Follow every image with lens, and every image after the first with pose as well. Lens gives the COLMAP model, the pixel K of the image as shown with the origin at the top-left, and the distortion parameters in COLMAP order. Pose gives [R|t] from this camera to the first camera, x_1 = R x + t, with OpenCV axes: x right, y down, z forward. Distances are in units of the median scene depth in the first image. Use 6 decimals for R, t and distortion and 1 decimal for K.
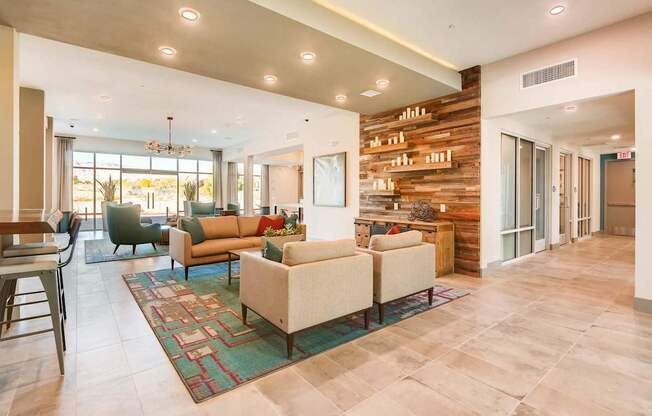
lens RADIAL K [[312.0, 0, 324.5], [0, 312.0, 194.8], [0, 0, 1]] dist [-0.017107, -0.001015]
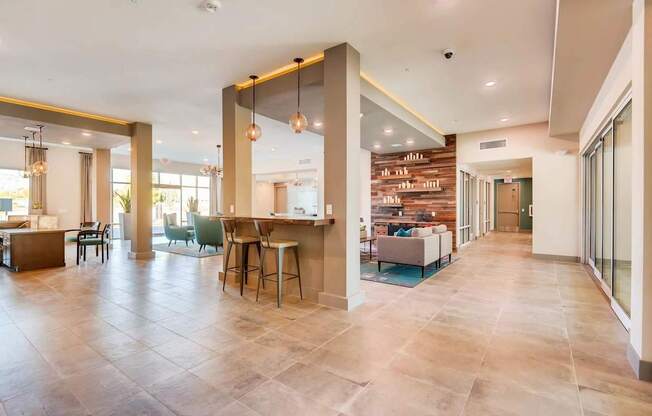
lens RADIAL K [[296.8, 0, 327.1], [0, 296.8, 207.4], [0, 0, 1]] dist [-0.003363, -0.000326]
pose [[0.963413, -0.004288, 0.267988, -0.552970], [0.002896, 0.999980, 0.005592, -0.003980], [-0.268006, -0.004611, 0.963406, -0.369396]]
